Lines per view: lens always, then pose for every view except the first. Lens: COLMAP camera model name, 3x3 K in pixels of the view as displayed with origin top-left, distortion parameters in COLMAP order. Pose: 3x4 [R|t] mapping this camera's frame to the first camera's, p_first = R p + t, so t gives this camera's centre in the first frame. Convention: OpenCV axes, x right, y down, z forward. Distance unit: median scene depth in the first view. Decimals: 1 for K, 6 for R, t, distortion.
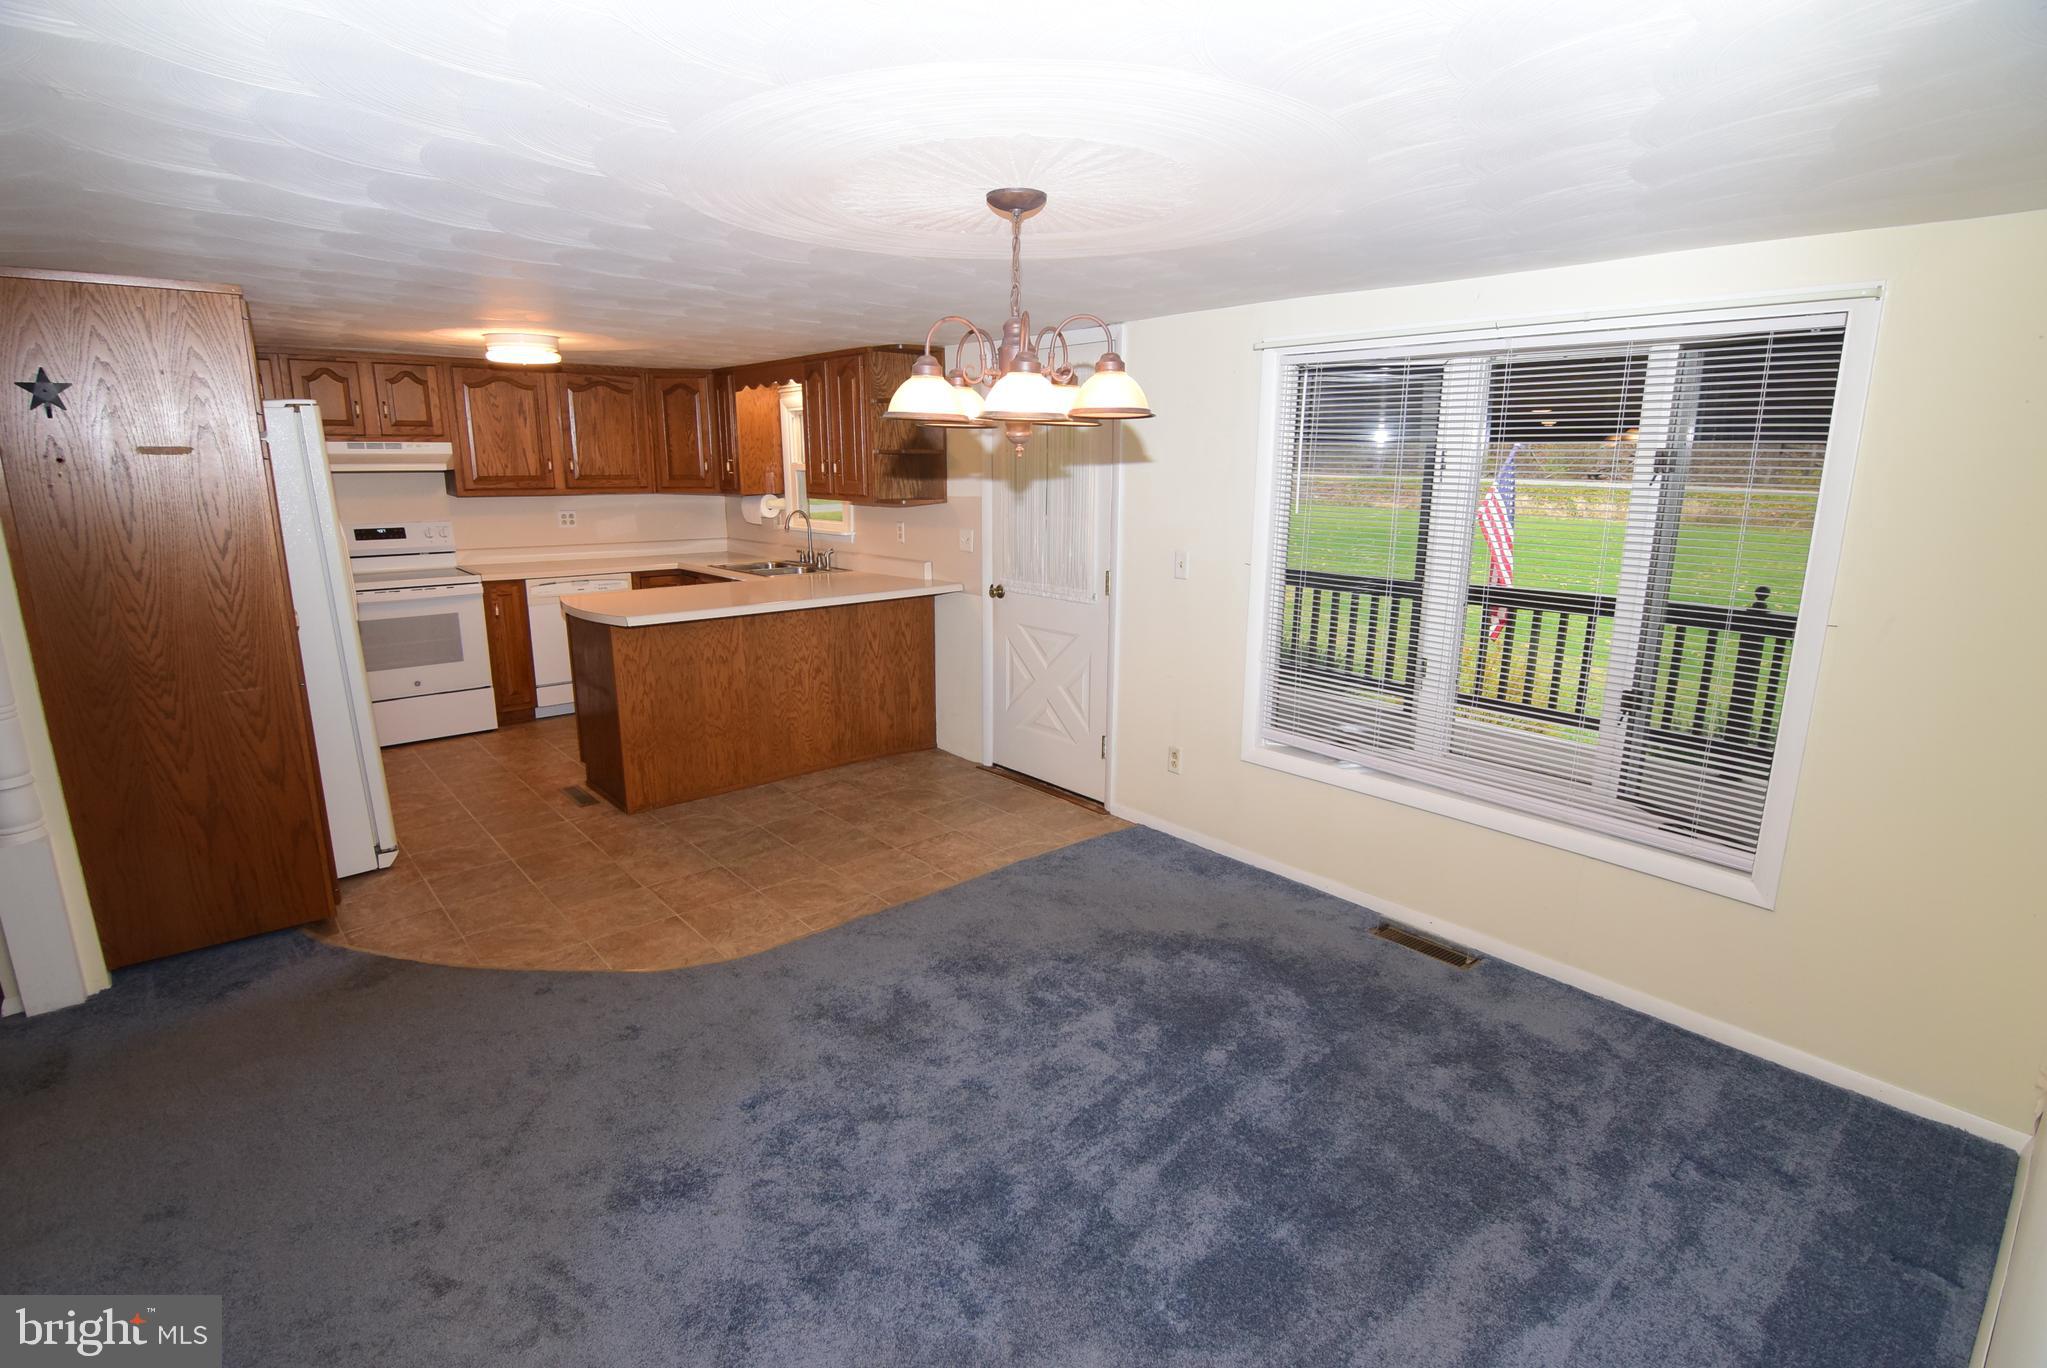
lens RADIAL K [[995.6, 0, 1023.0], [0, 995.6, 684.3], [0, 0, 1]] dist [-0.002709, -0.000449]
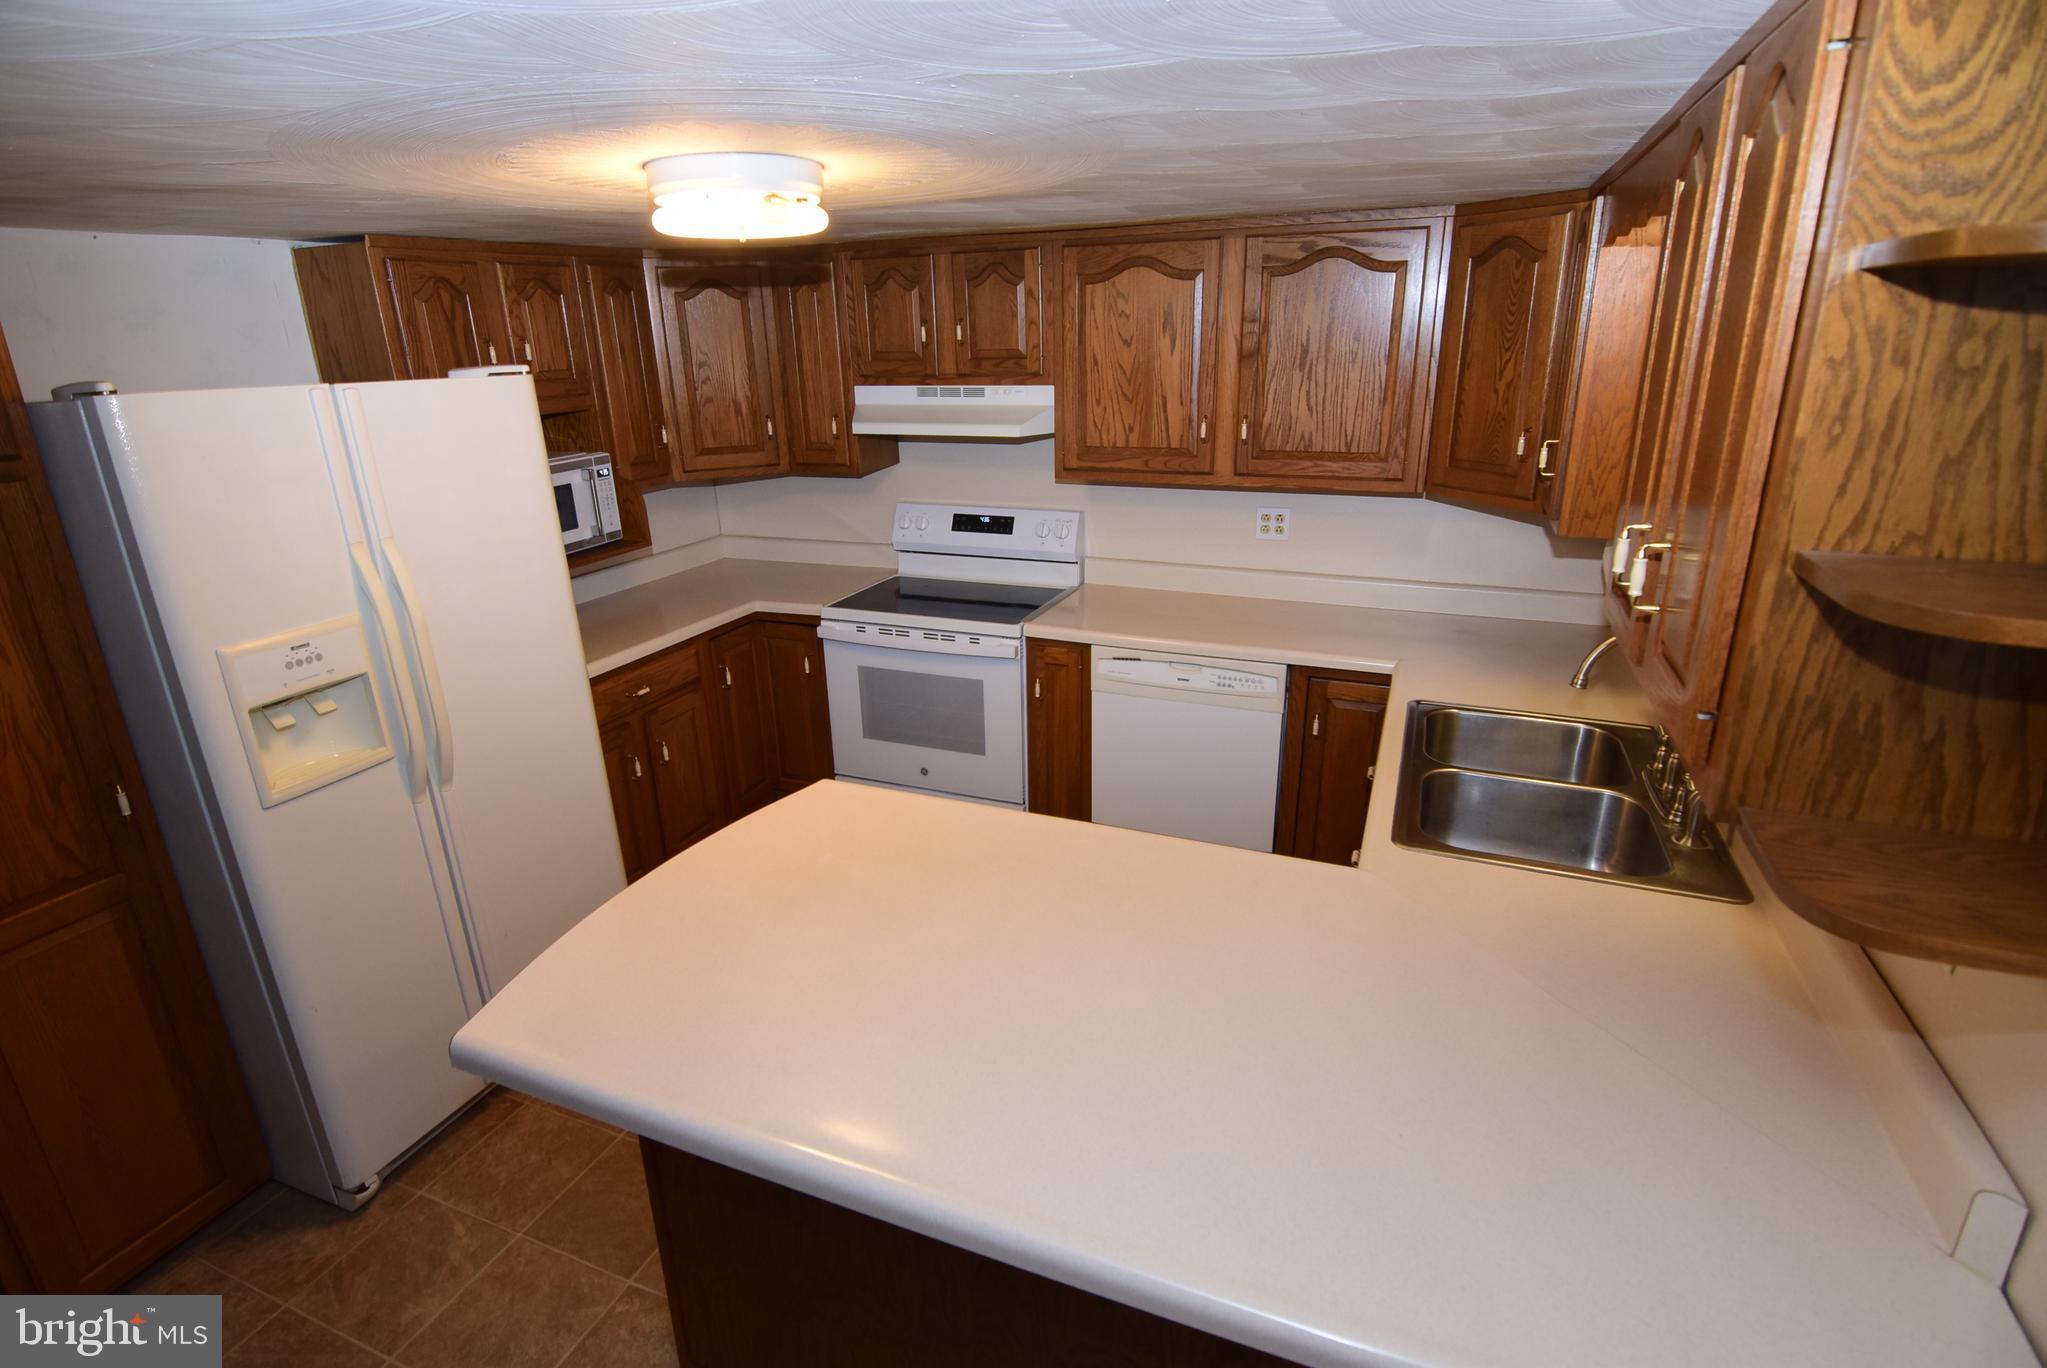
lens RADIAL K [[995.6, 0, 1030.4], [0, 995.6, 684.6], [0, 0, 1]] dist [-0.002709, -0.000449]
pose [[0.459062, 0.285644, -0.841231, -0.047708], [-0.174959, 0.957425, 0.229623, -0.204381], [0.871006, 0.041770, 0.489493, 0.703286]]
